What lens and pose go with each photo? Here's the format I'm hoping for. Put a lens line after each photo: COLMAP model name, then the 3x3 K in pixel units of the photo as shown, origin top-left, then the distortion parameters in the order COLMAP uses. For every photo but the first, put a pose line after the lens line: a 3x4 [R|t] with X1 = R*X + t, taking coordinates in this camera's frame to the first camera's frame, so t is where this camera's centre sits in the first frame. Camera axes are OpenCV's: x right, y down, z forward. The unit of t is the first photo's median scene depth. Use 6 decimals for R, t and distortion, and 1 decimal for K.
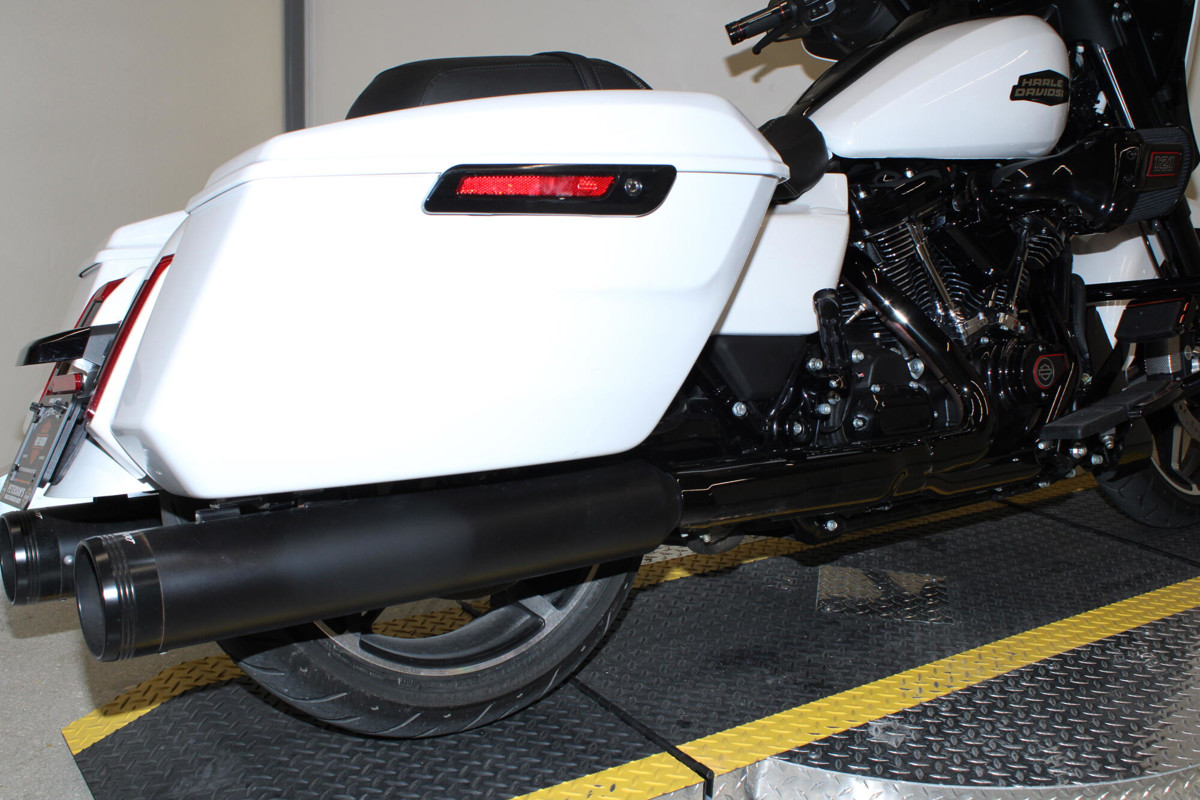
lens RADIAL K [[1303.7, 0, 600.0], [0, 1303.7, 400.0], [0, 0, 1]] dist [-0.120823, 0.137608]
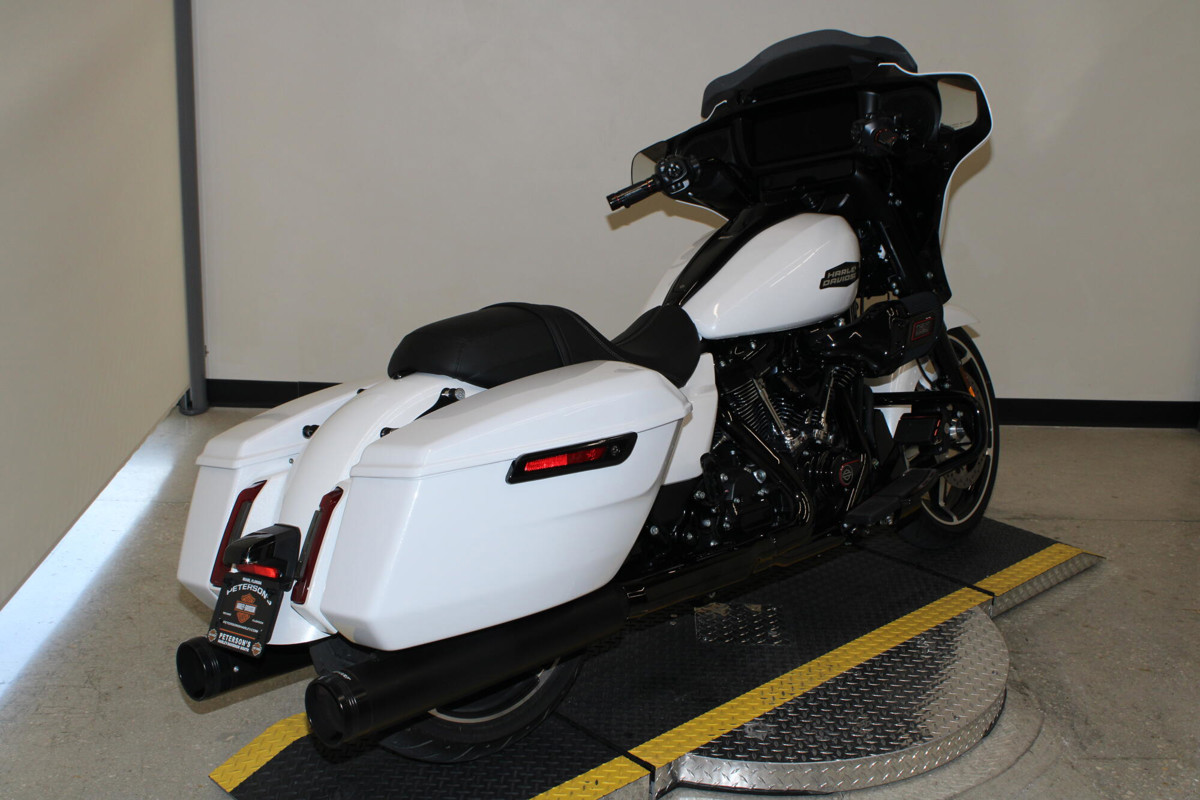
lens RADIAL K [[1412.9, 0, 600.0], [0, 1412.9, 400.0], [0, 0, 1]] dist [-0.075330, 0.053679]
pose [[0.986483, -0.047751, 0.156749, -0.202165], [0.037534, 0.997012, 0.067511, -0.251245], [-0.159505, -0.060715, 0.985328, -0.600418]]
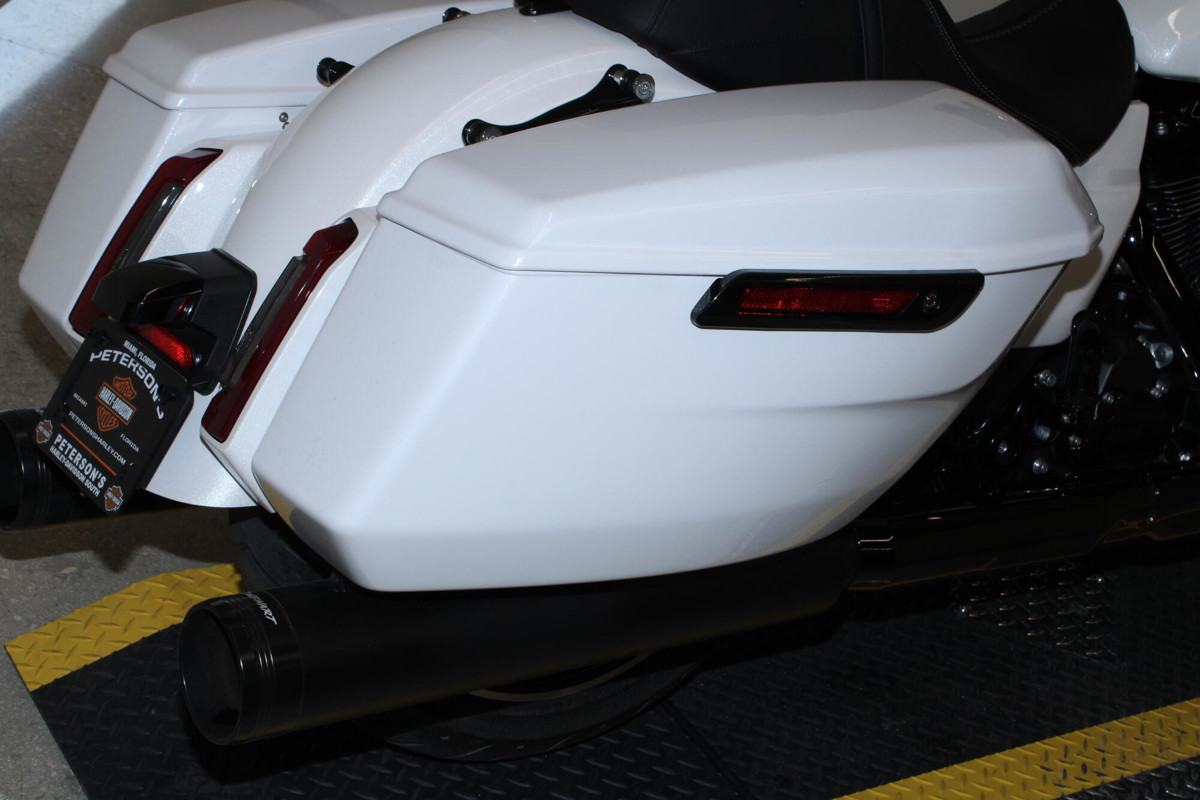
lens RADIAL K [[2095.0, 0, 600.0], [0, 2095.0, 400.0], [0, 0, 1]] dist [0.005547, 0.076117]
pose [[0.977435, 0.193461, 0.084813, -0.195614], [-0.209505, 0.939142, 0.272251, -0.295282], [-0.026981, -0.283877, 0.958481, -0.191488]]
